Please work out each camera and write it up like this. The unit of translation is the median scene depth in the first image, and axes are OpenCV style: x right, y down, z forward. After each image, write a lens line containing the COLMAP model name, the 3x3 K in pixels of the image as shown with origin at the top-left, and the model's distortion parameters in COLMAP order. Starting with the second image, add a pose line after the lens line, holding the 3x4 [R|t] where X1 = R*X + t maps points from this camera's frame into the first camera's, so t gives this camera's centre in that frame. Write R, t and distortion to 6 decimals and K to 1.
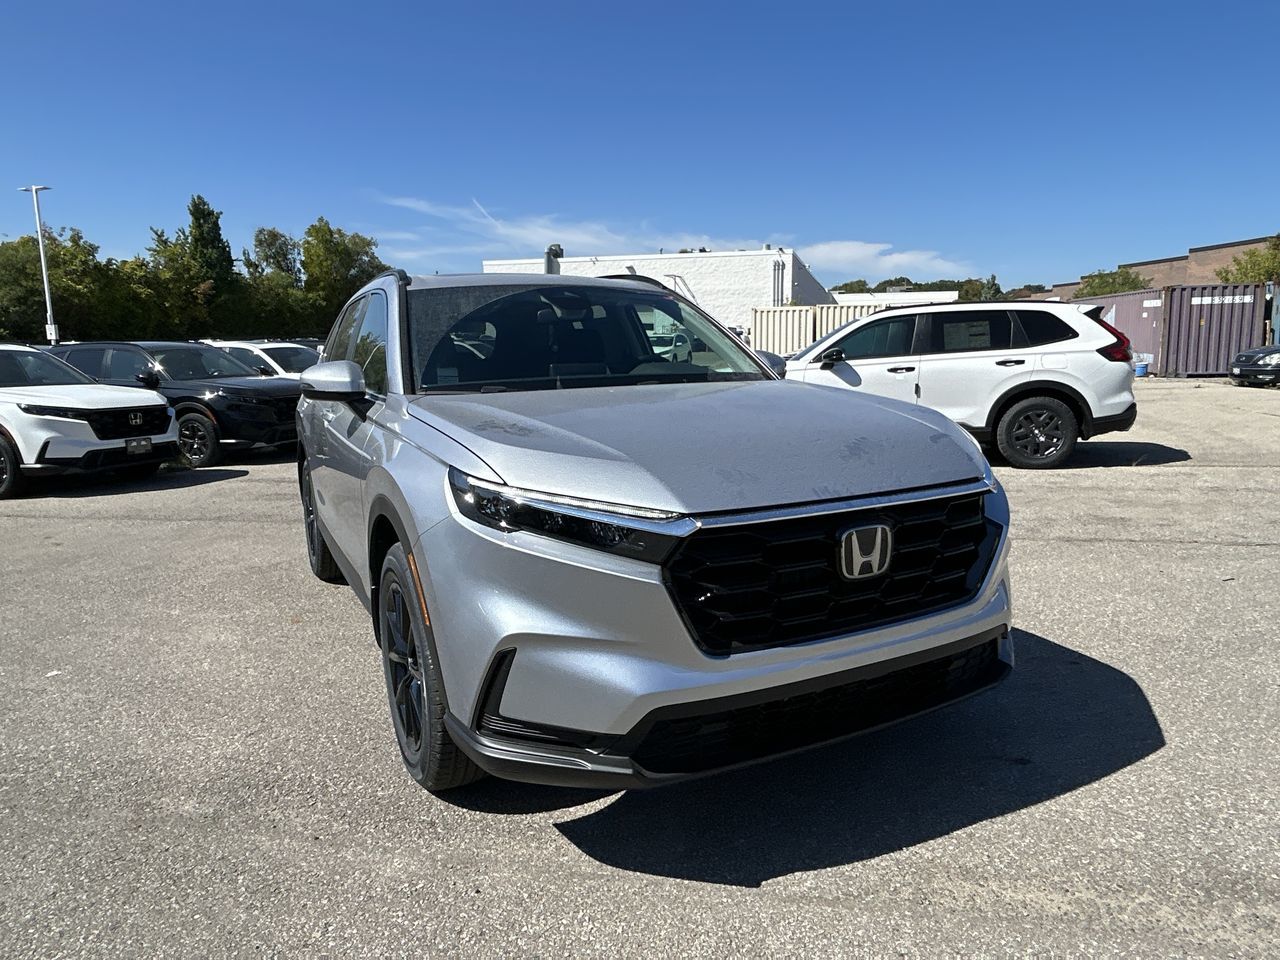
lens RADIAL K [[824.9, 0, 640.0], [0, 824.9, 480.0], [0, 0, 1]] dist [-0.007100, 0.001234]
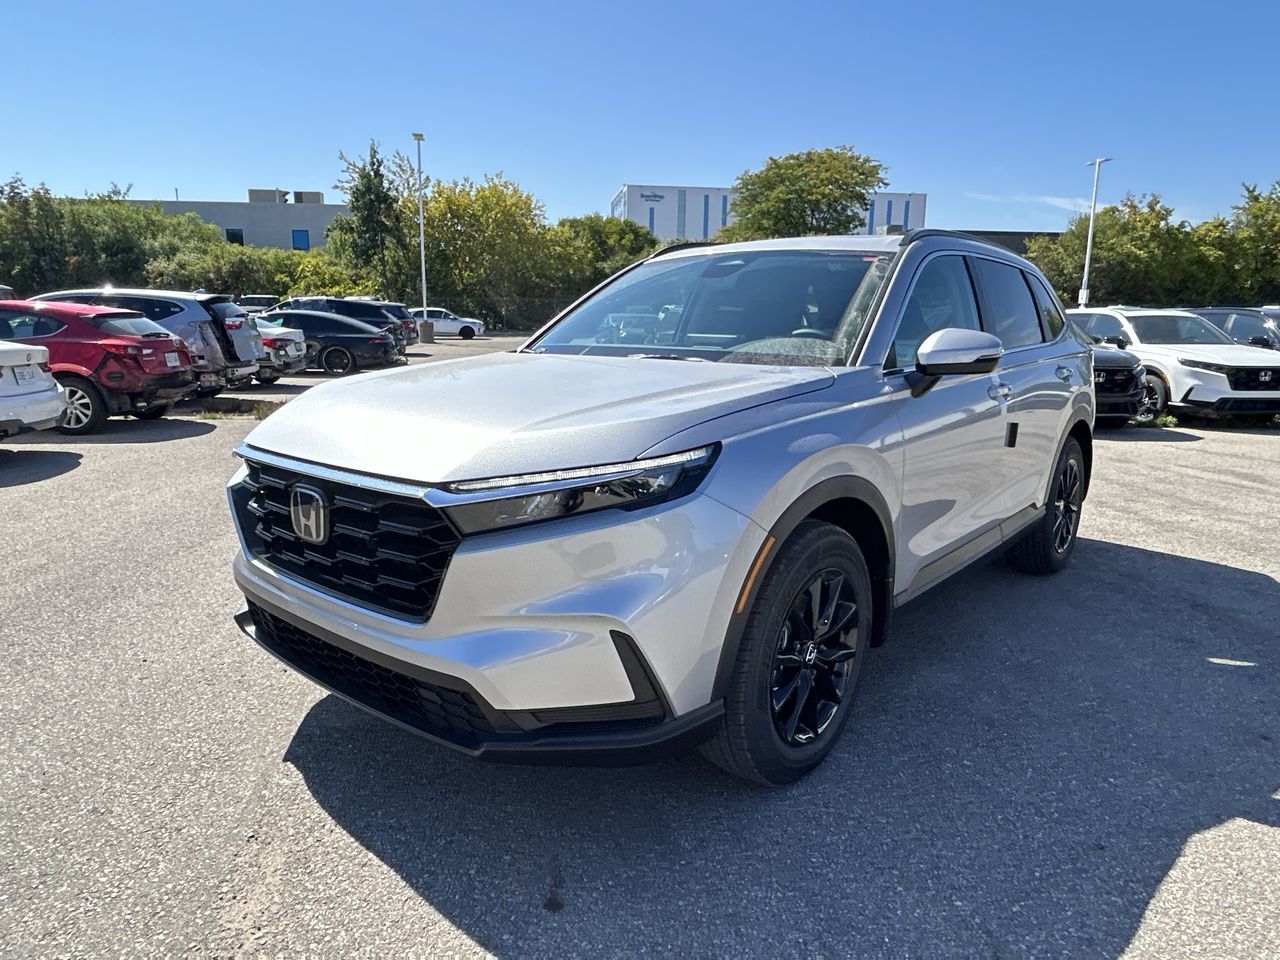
lens RADIAL K [[823.2, 0, 639.0], [0, 823.2, 480.6], [0, 0, 1]] dist [-0.002358, -0.002810]
pose [[0.386870, 0.203232, -0.899460, 0.065892], [-0.164867, 0.974939, 0.149374, -0.008767], [0.907276, 0.090503, 0.410681, 0.045505]]
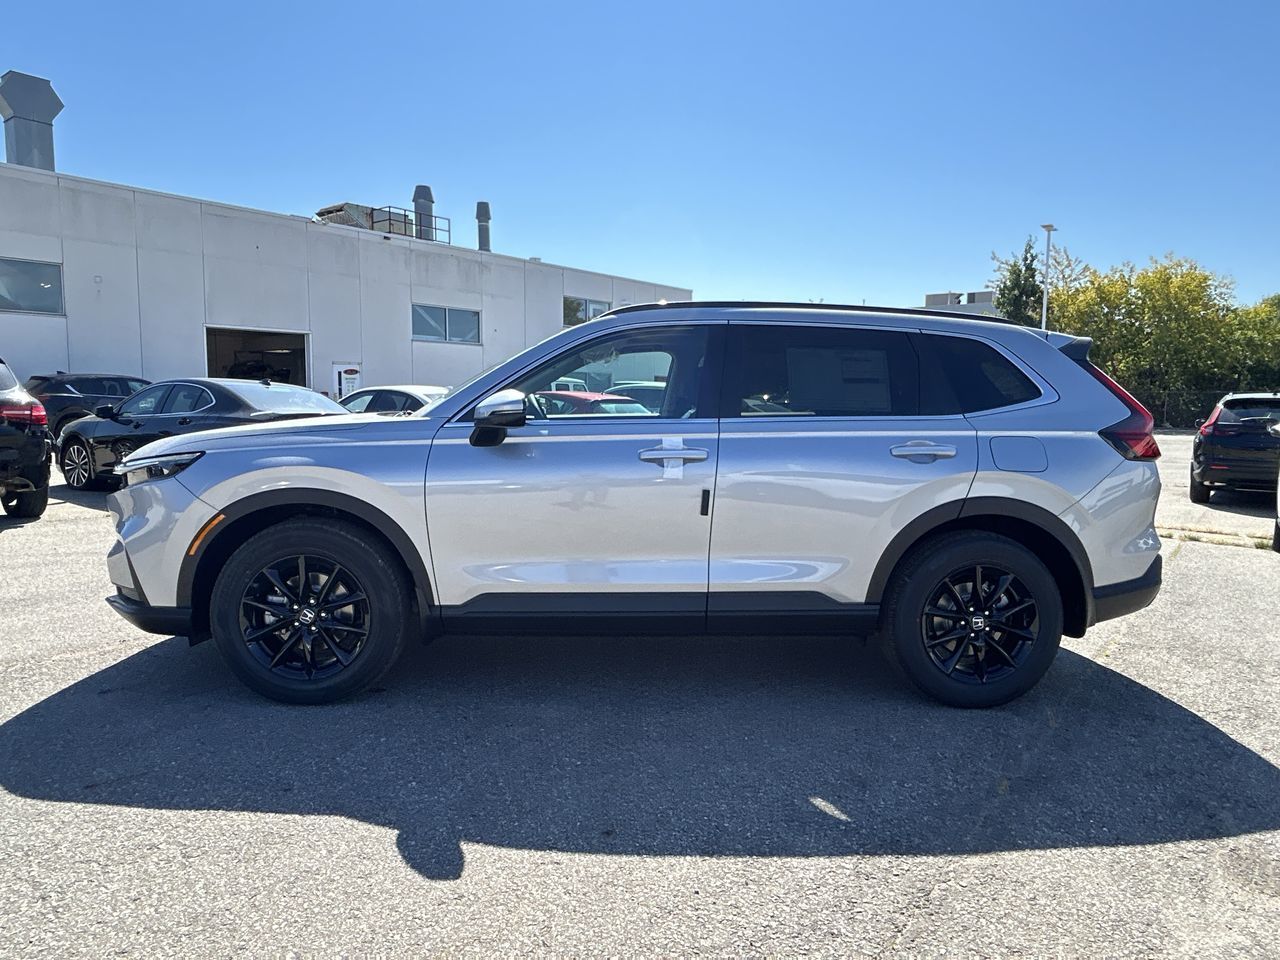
lens RADIAL K [[824.9, 0, 640.0], [0, 824.9, 480.0], [0, 0, 1]] dist [-0.007100, 0.001234]
pose [[-0.393280, 0.098356, -0.914143, 0.080538], [-0.155668, 0.972784, 0.171637, -0.021930], [0.906145, 0.209804, -0.367266, 0.135907]]
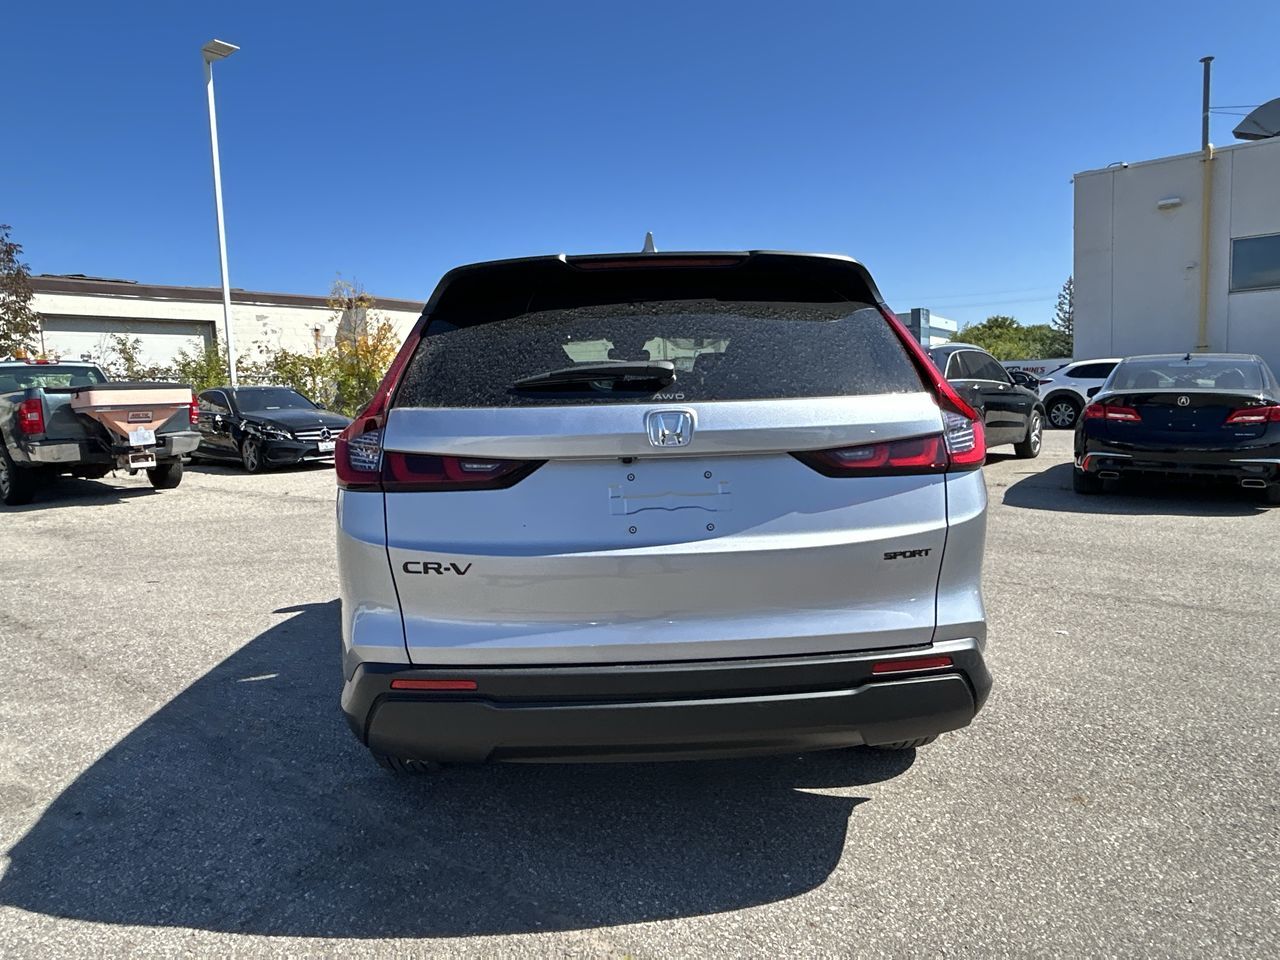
lens RADIAL K [[823.2, 0, 639.0], [0, 823.2, 480.6], [0, 0, 1]] dist [-0.002358, -0.002810]
pose [[-0.907460, 0.002676, 0.420130, -0.056334], [0.115646, 0.962942, 0.243656, -0.027769], [-0.403909, 0.269695, -0.874141, 0.188165]]
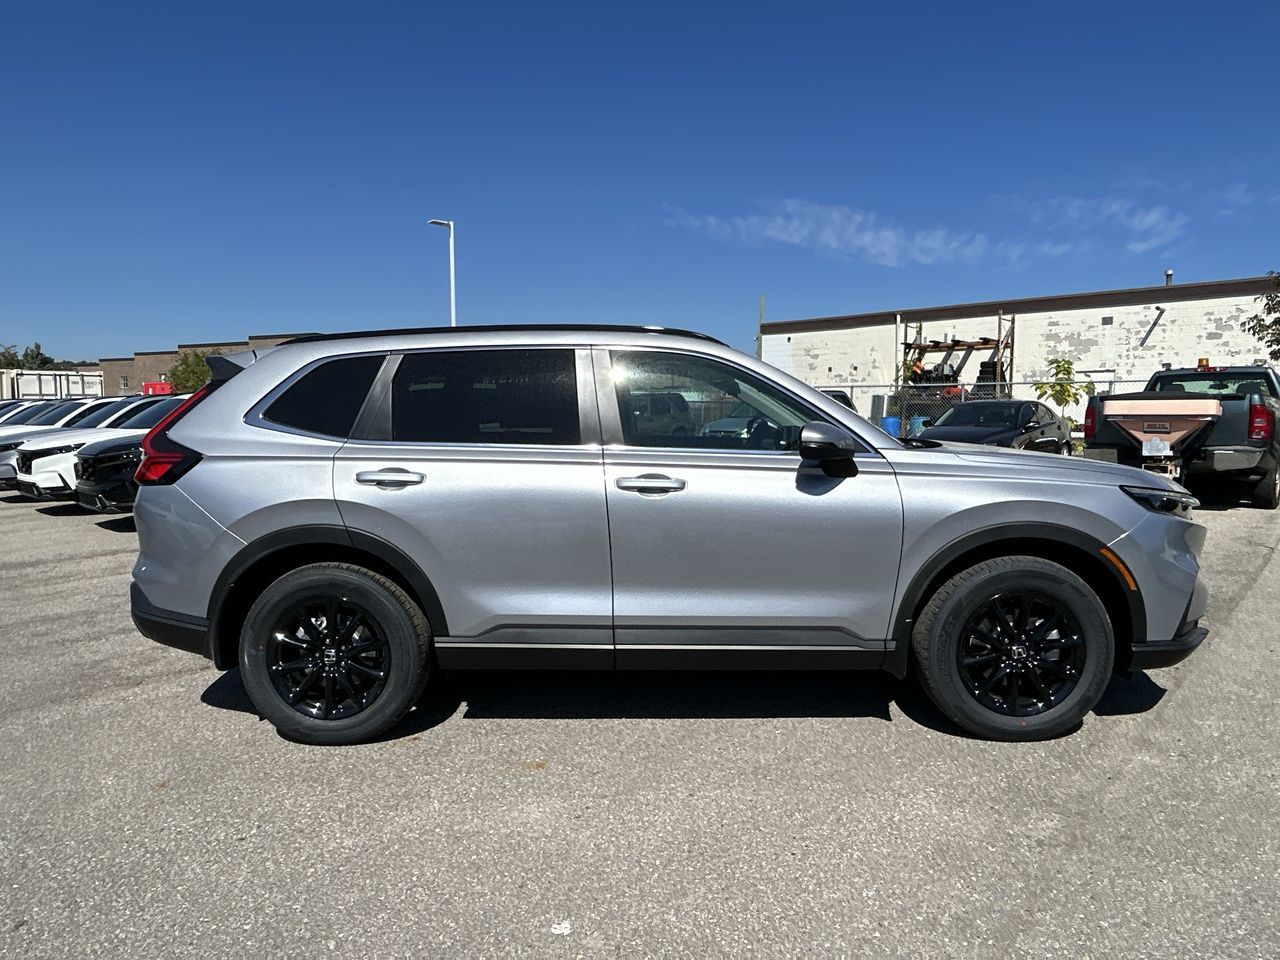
lens RADIAL K [[823.2, 0, 639.0], [0, 823.2, 480.6], [0, 0, 1]] dist [-0.002358, -0.002810]
pose [[0.477979, -0.054831, 0.876658, -0.102631], [0.134483, 0.990851, -0.011350, -0.006711], [-0.868015, 0.123321, 0.480980, 0.052612]]
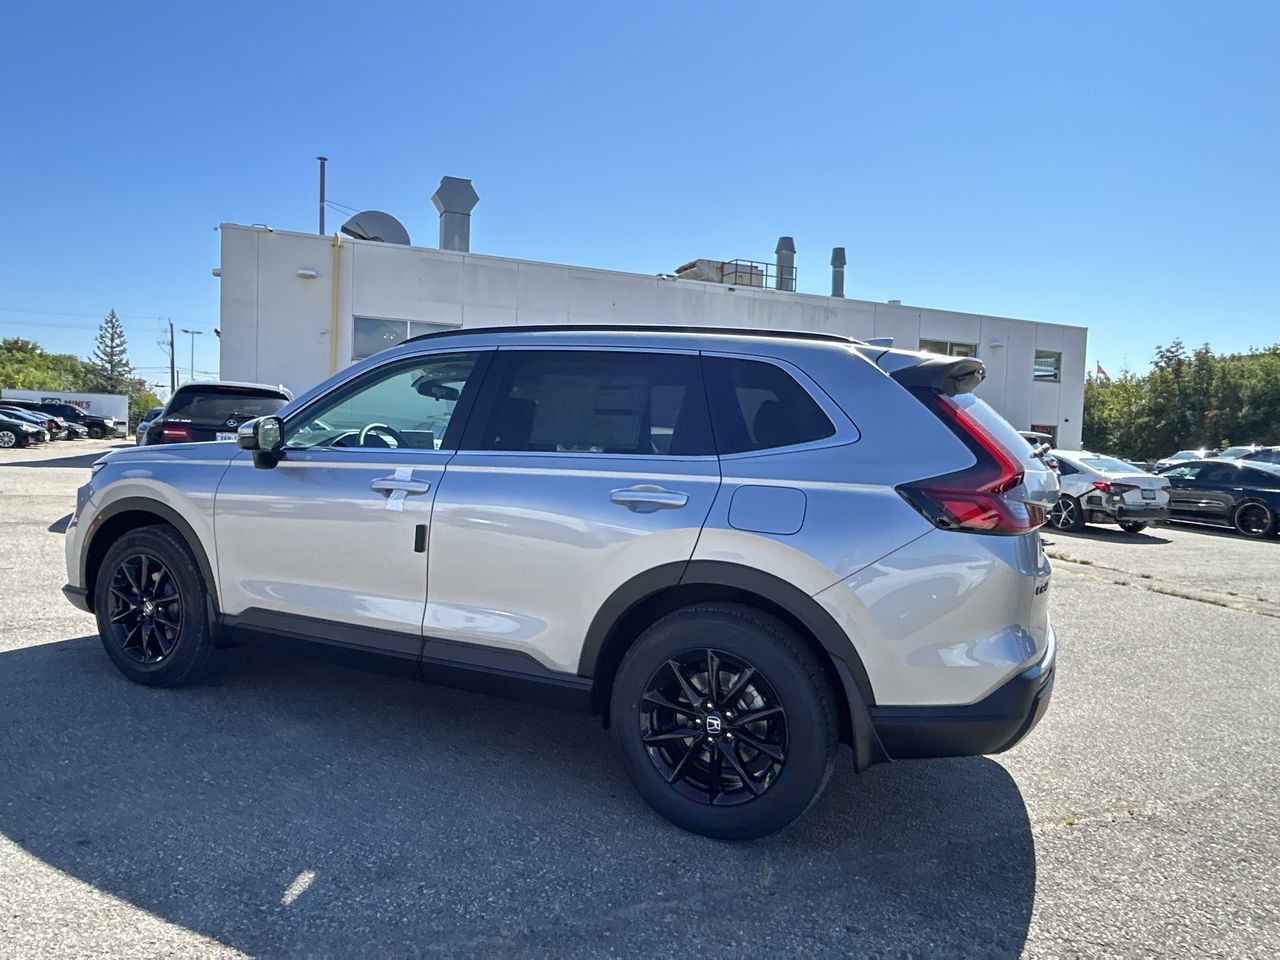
lens RADIAL K [[823.2, 0, 639.0], [0, 823.2, 480.6], [0, 0, 1]] dist [-0.002358, -0.002810]
pose [[-0.779094, 0.016590, -0.626687, 0.036557], [-0.130412, 0.973492, 0.187899, -0.028825], [0.613192, 0.228119, -0.756278, 0.180309]]
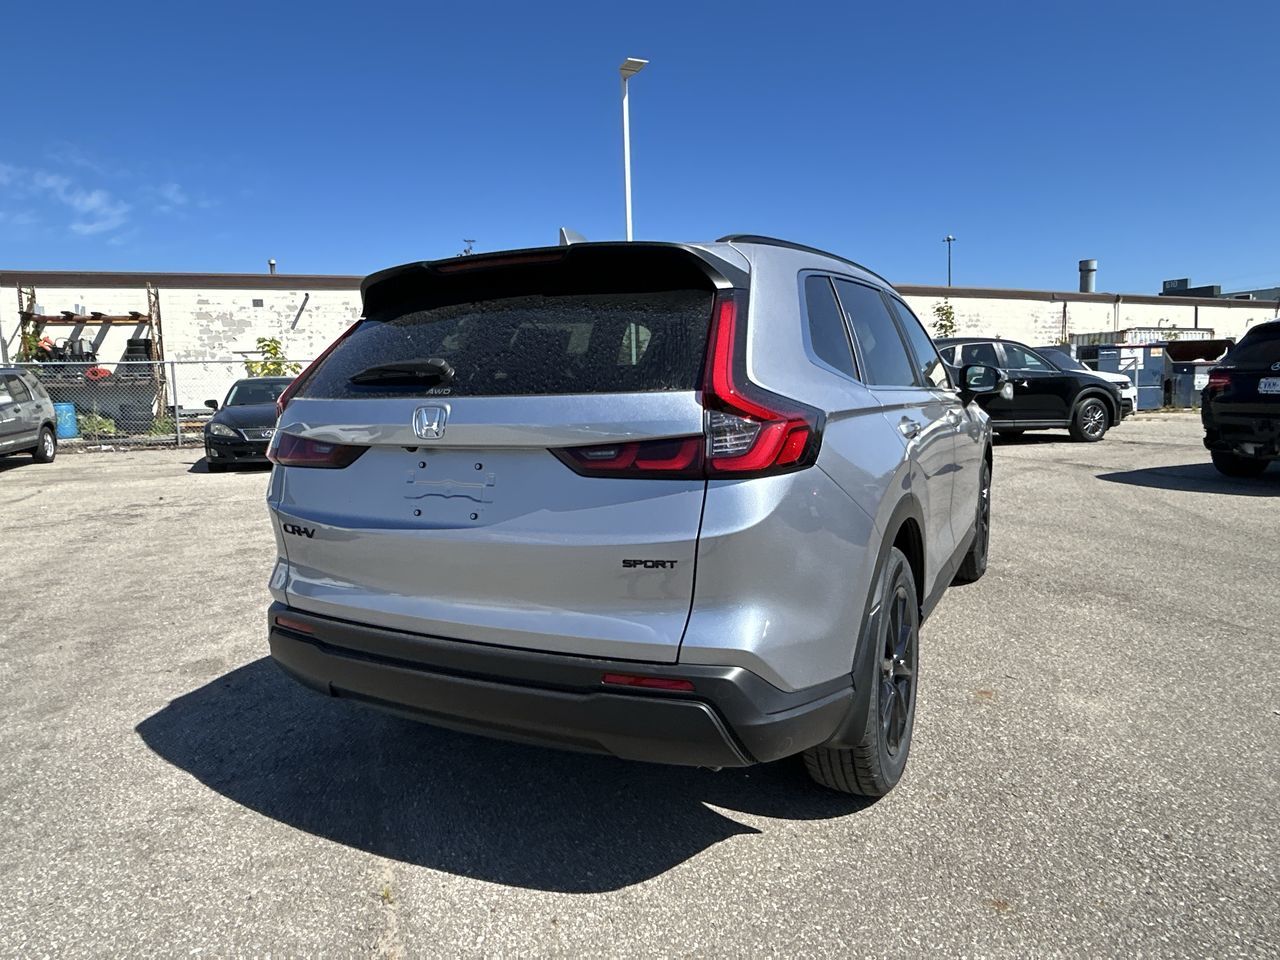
lens RADIAL K [[824.9, 0, 640.0], [0, 824.9, 480.0], [0, 0, 1]] dist [-0.007100, 0.001234]
pose [[-0.579047, -0.059966, 0.813086, -0.085698], [0.169641, 0.966602, 0.192099, -0.023262], [-0.797450, 0.249167, -0.549535, 0.165183]]
